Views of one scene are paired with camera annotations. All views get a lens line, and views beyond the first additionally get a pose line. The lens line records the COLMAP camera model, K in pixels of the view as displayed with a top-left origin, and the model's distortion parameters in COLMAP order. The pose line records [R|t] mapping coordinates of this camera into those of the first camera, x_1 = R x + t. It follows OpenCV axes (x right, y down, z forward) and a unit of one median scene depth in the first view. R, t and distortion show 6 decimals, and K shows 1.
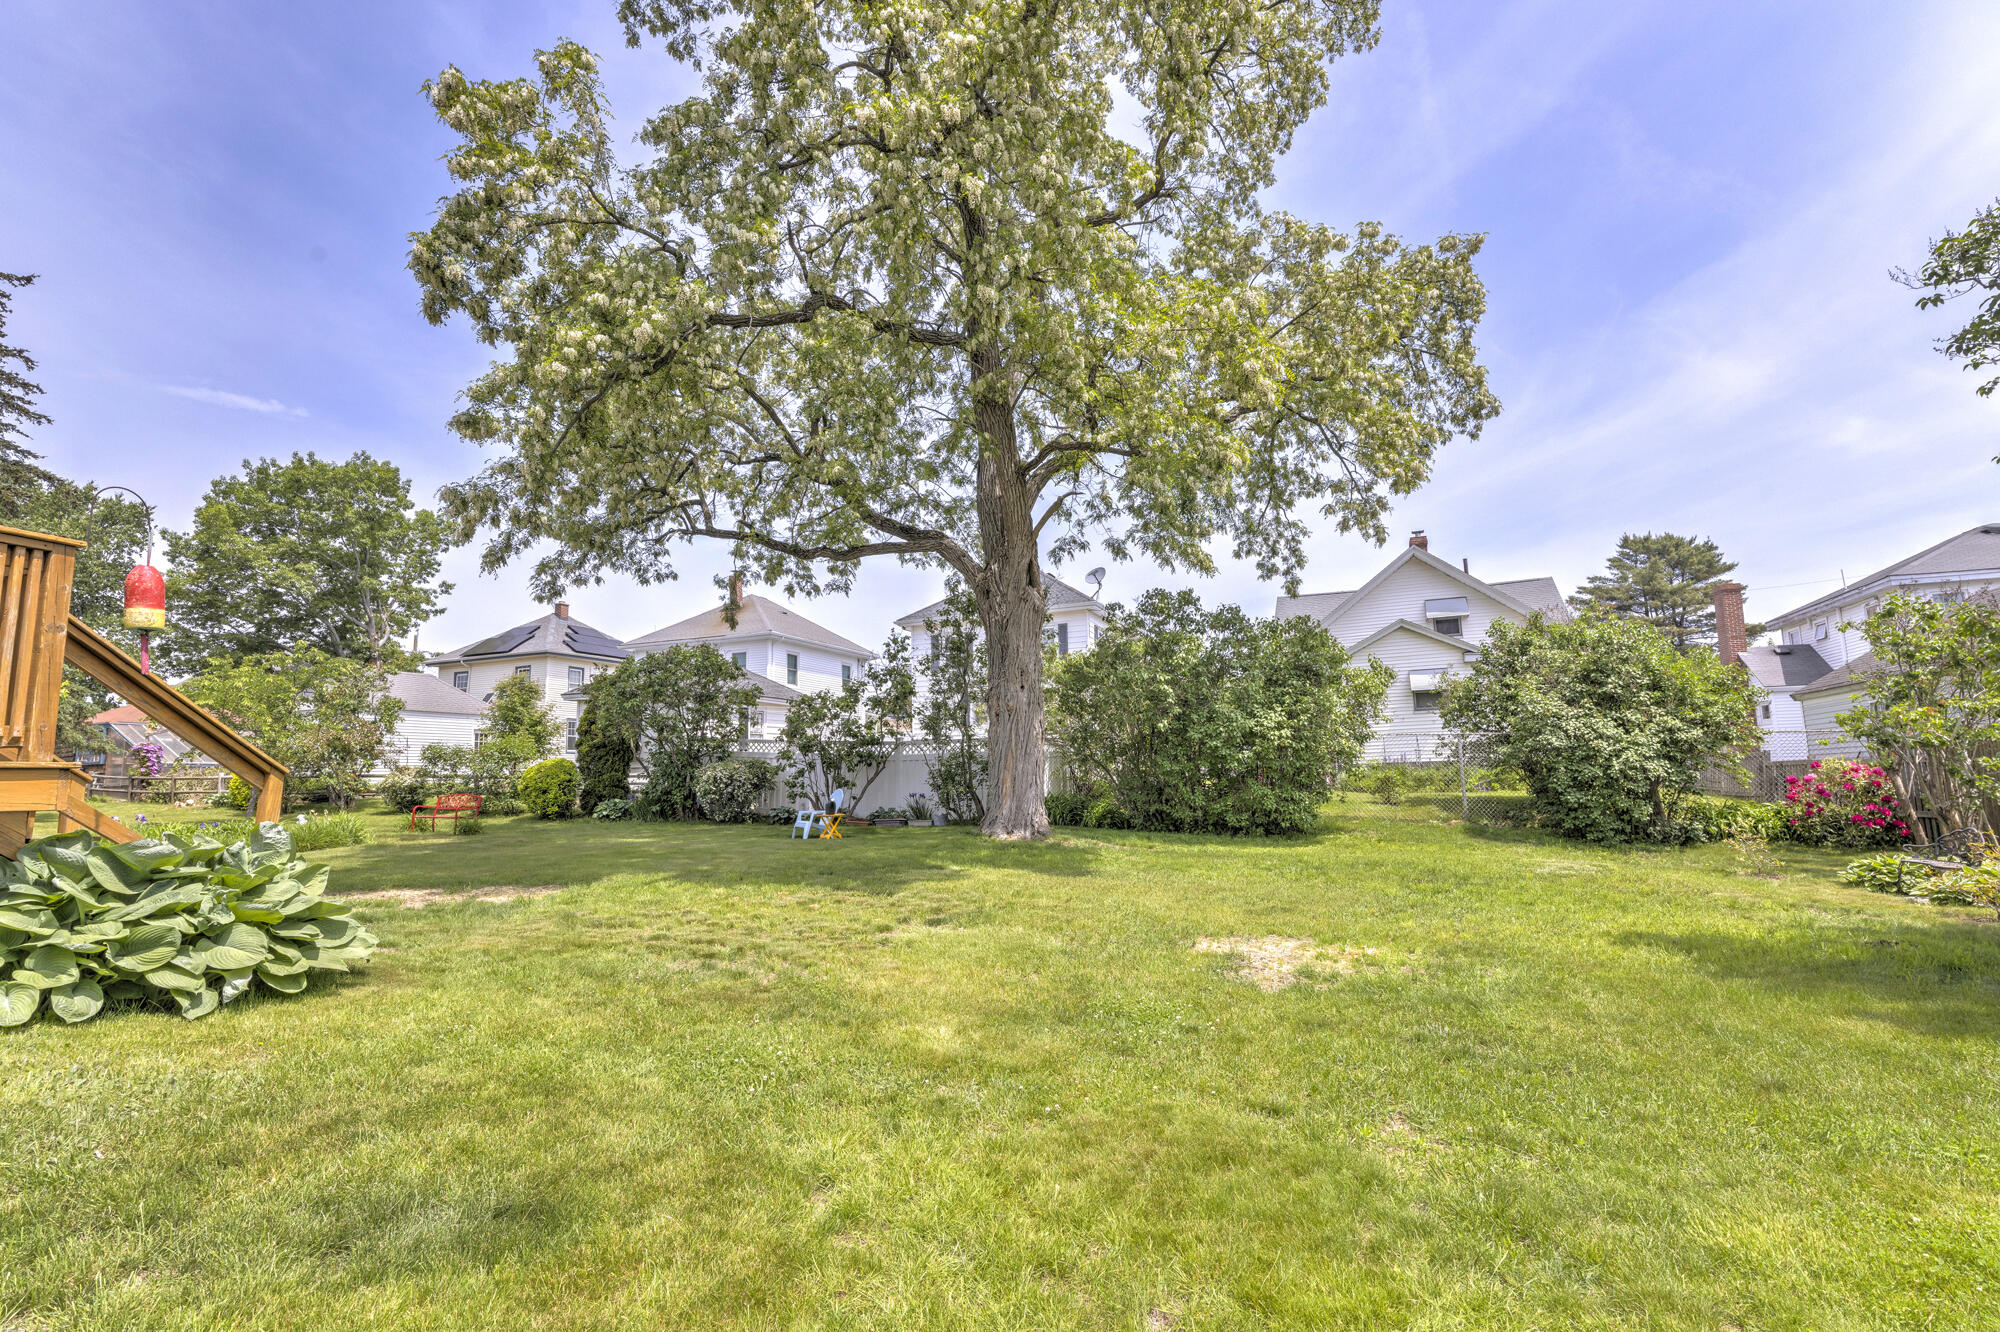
lens RADIAL K [[946.7, 0, 981.3], [0, 946.7, 638.5], [0, 0, 1]] dist [0.003844, -0.001730]
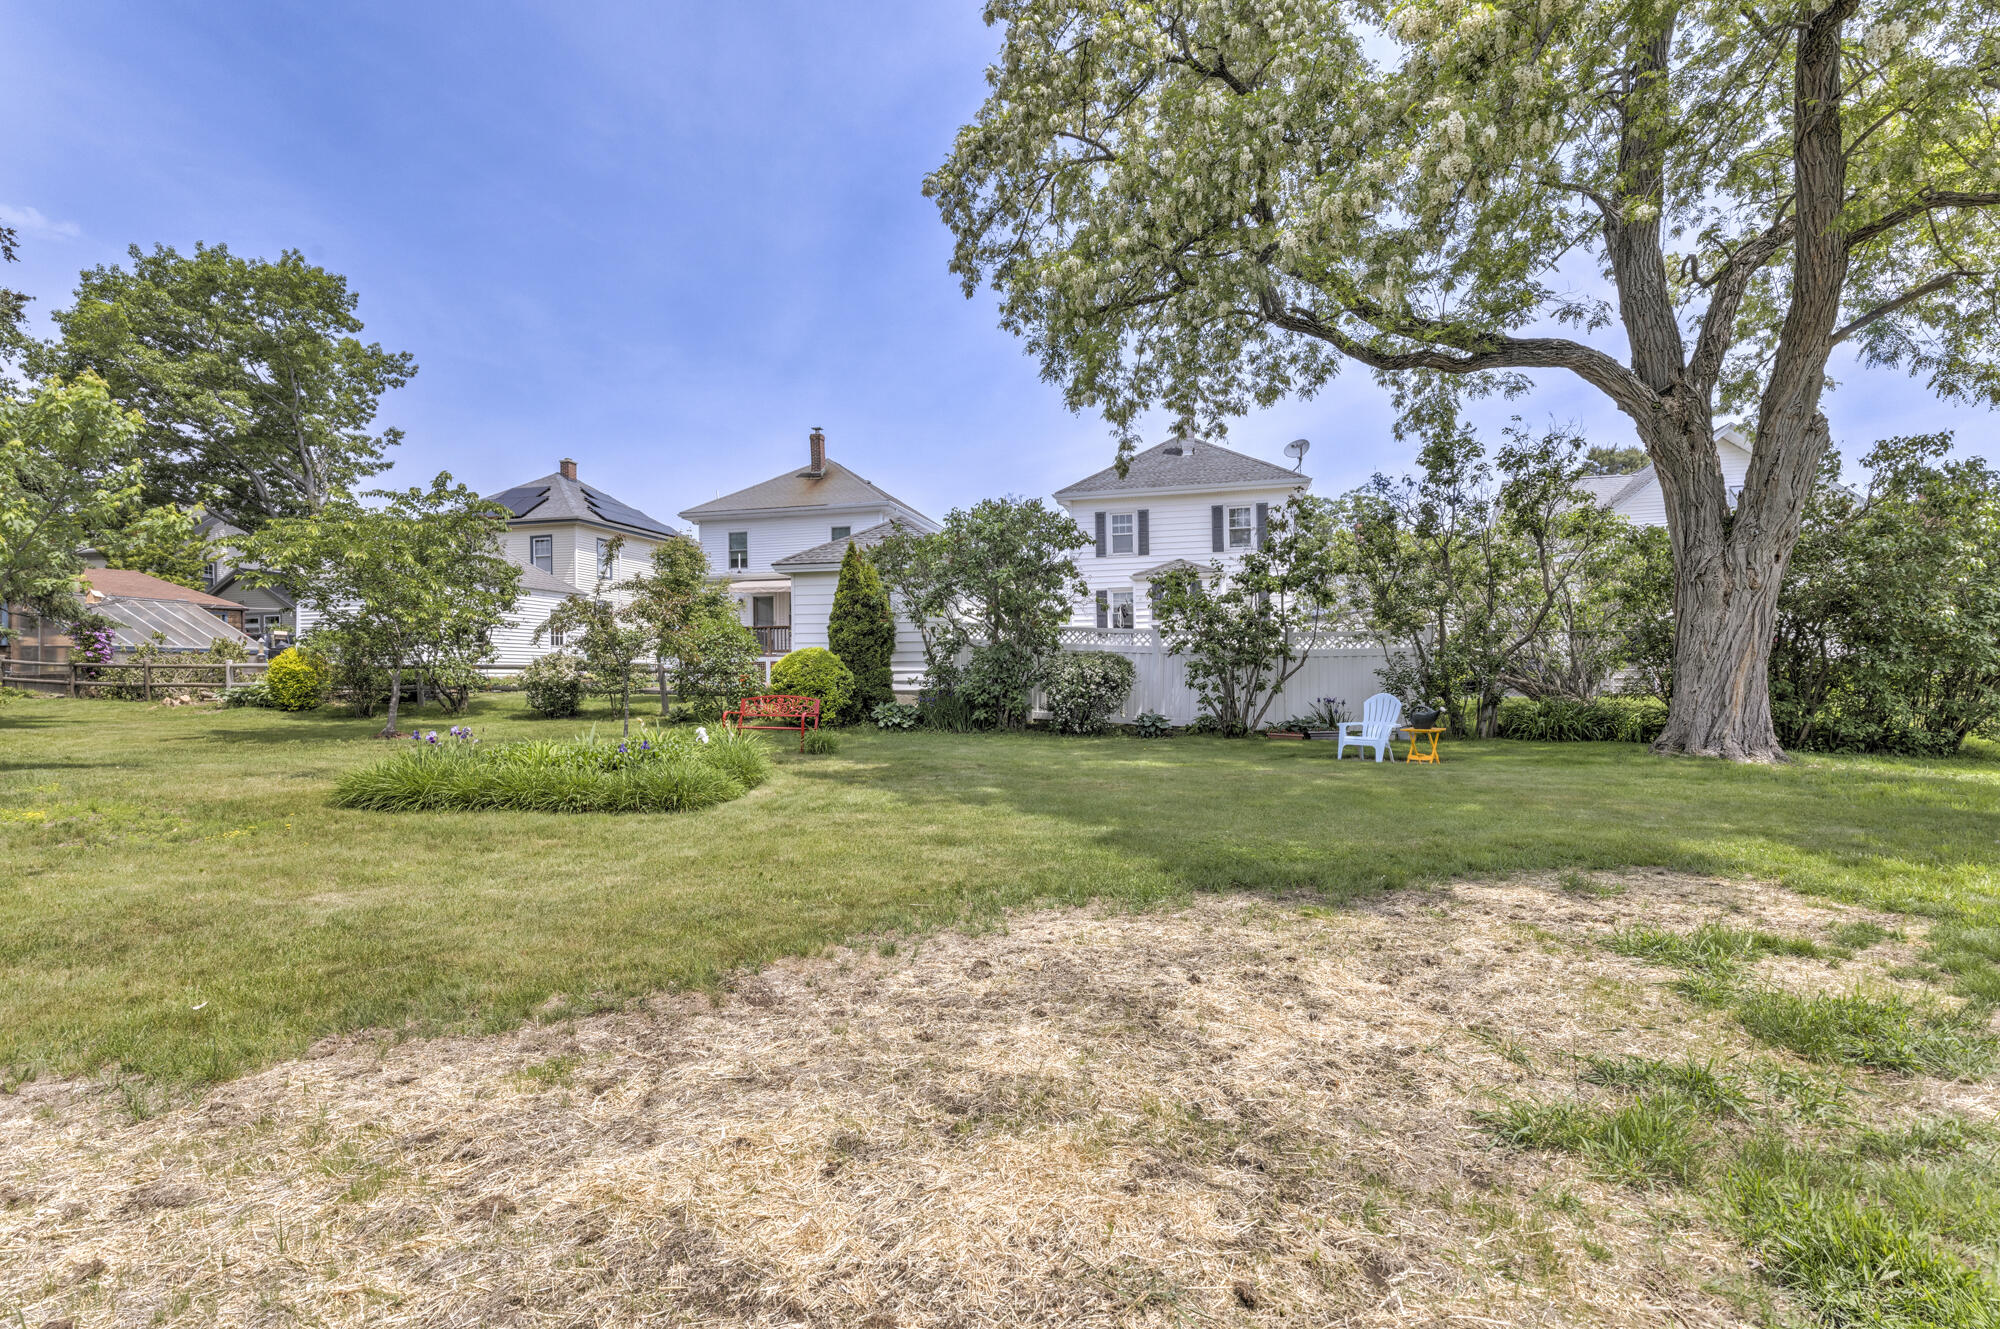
lens RADIAL K [[946.7, 0, 994.4], [0, 946.7, 650.1], [0, 0, 1]] dist [0.003844, -0.001730]
pose [[0.986538, 0.014655, 0.162875, -0.526167], [-0.034227, 0.992422, 0.118015, 0.040509], [-0.159911, -0.122001, 0.979563, 0.283255]]
